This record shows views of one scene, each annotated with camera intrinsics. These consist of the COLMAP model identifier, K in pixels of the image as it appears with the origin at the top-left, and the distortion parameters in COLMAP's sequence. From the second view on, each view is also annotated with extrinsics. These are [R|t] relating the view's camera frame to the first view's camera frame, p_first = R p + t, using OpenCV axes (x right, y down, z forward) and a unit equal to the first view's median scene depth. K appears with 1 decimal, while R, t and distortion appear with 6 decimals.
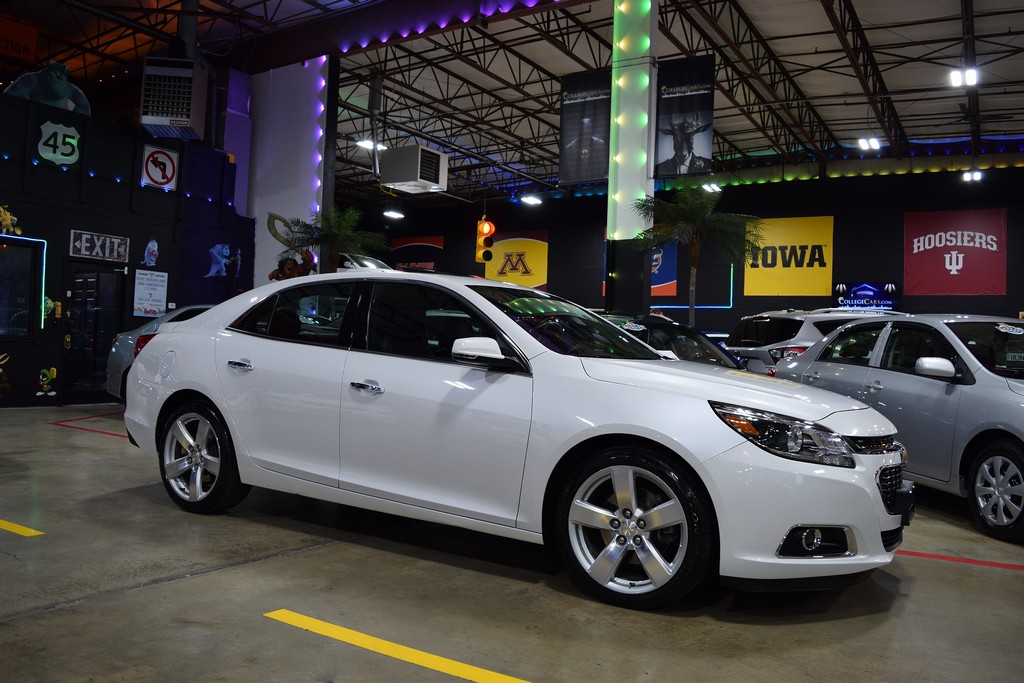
lens RADIAL K [[789.3, 0, 514.8], [0, 789.3, 334.7], [0, 0, 1]] dist [-0.094000, 0.020122]
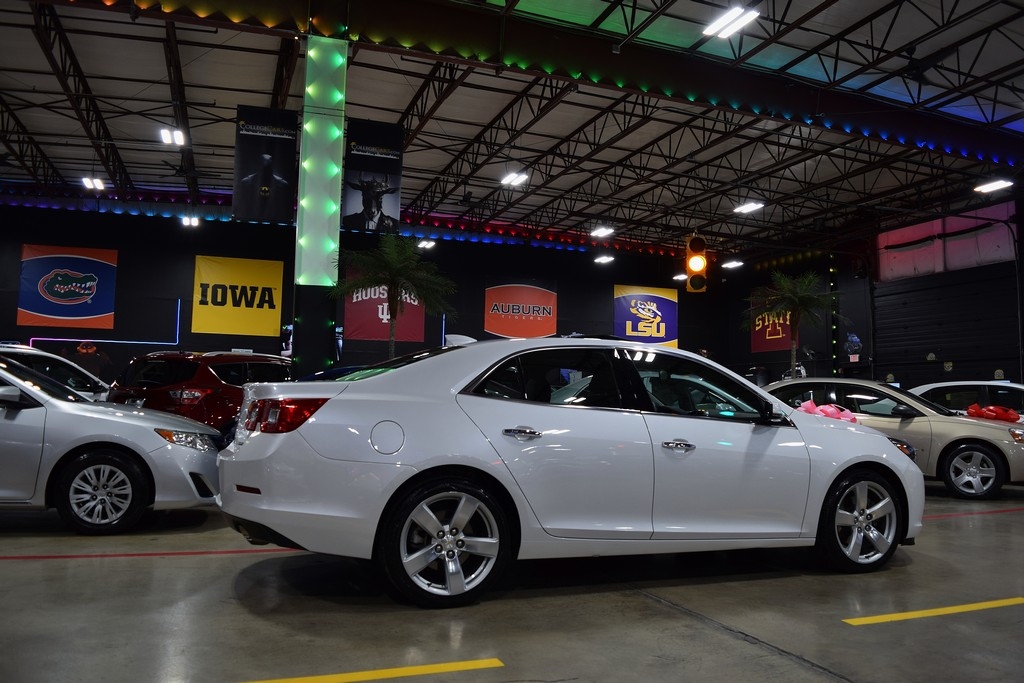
lens RADIAL K [[789.3, 0, 510.5], [0, 789.3, 341.7], [0, 0, 1]] dist [-0.094000, 0.020122]
pose [[0.634714, 0.034188, 0.771990, -0.418541], [-0.009469, 0.999290, -0.036468, -0.013748], [-0.772689, 0.015837, 0.634587, 0.155836]]
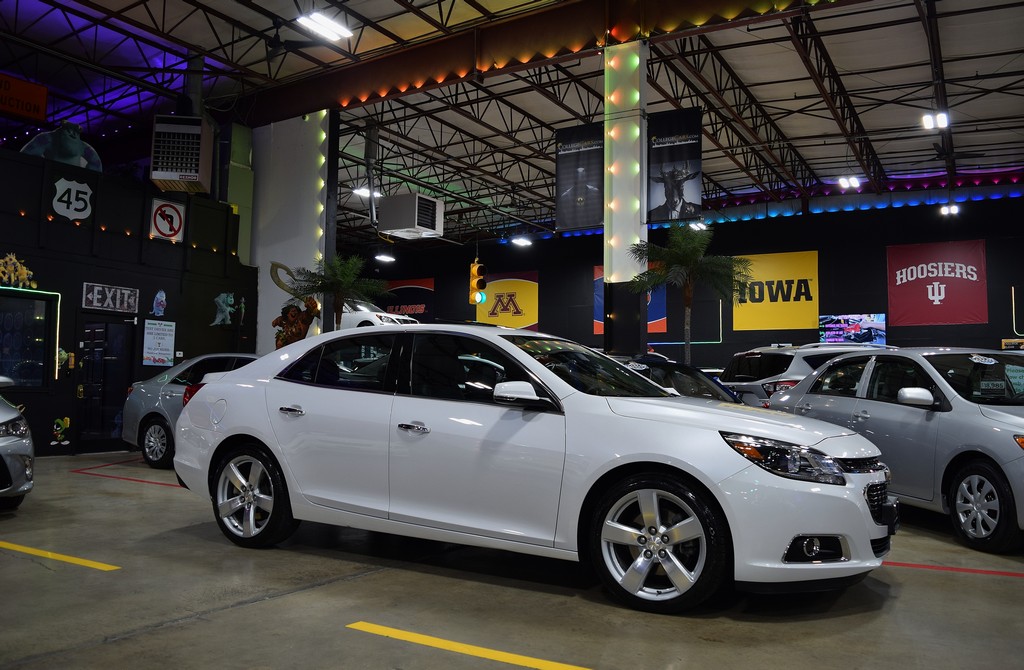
lens RADIAL K [[801.5, 0, 517.7], [0, 801.5, 329.5], [0, 0, 1]] dist [-0.094484, 0.023783]
pose [[0.999481, -0.022563, 0.022995, -0.021235], [0.023801, 0.998201, -0.055037, -0.002413], [-0.021712, 0.055555, 0.998220, -0.051565]]
